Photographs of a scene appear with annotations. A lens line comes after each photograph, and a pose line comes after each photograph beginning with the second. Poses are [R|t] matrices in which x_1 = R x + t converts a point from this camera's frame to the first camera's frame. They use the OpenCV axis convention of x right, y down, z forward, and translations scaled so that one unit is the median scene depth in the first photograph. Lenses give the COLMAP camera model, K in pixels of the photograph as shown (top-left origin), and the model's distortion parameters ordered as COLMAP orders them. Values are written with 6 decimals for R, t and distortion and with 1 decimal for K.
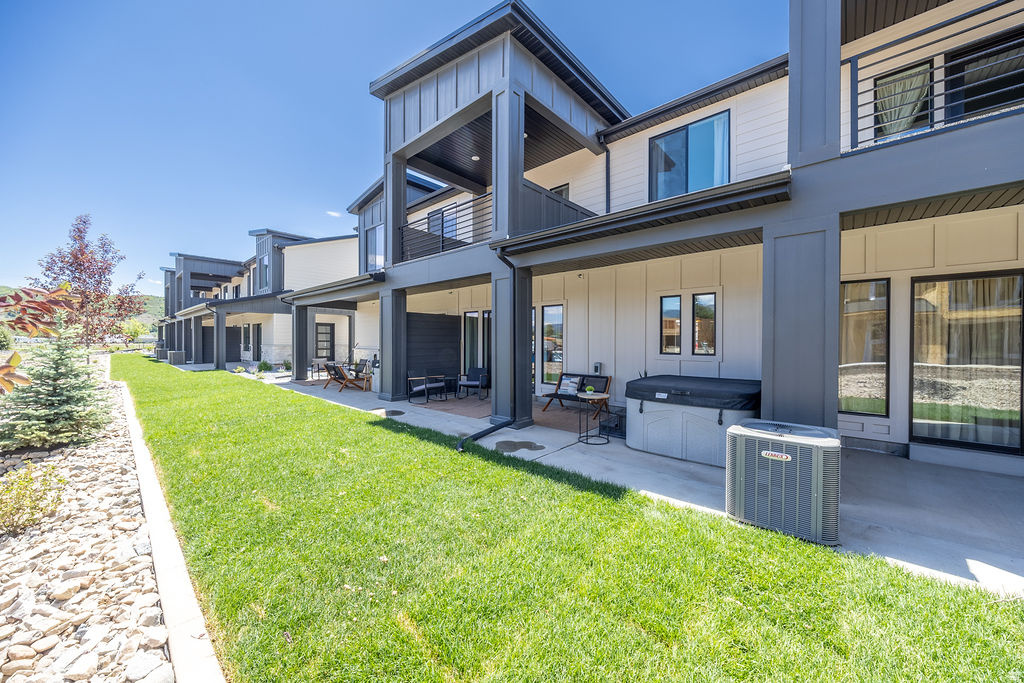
lens RADIAL K [[370.2, 0, 511.7], [0, 370.2, 343.9], [0, 0, 1]] dist [-0.000808, -0.000108]
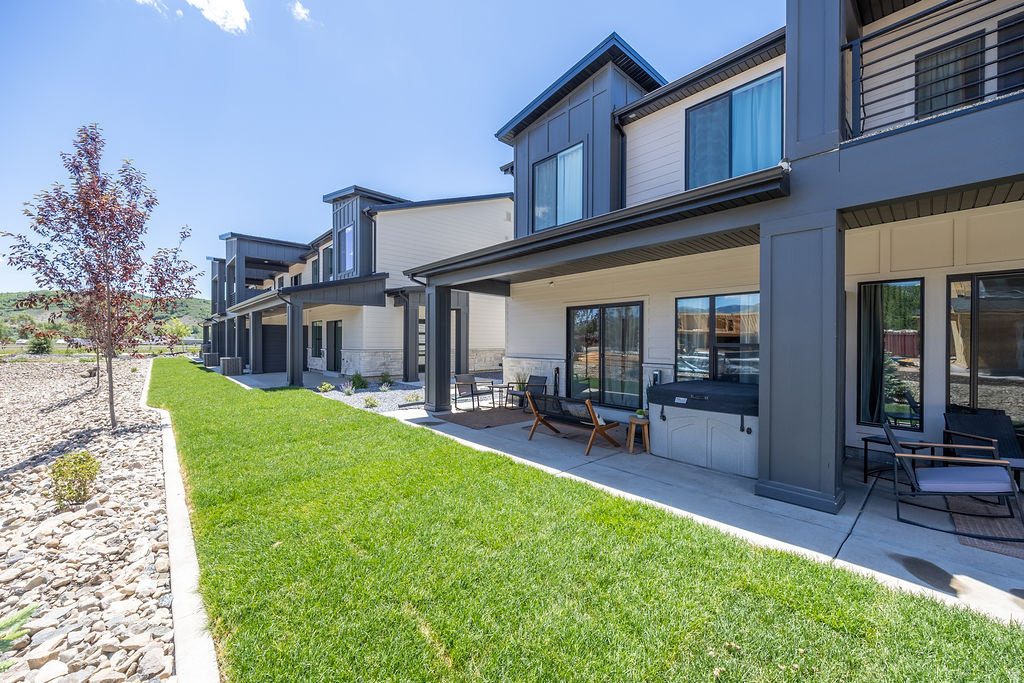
lens RADIAL K [[395.4, 0, 512.0], [0, 395.4, 341.5], [0, 0, 1]] dist [0.013631, 0.000047]
pose [[0.995401, -0.002792, -0.095753, -0.242550], [0.002120, 0.999972, -0.007112, -0.006050], [0.095770, 0.006876, 0.995380, 0.230137]]
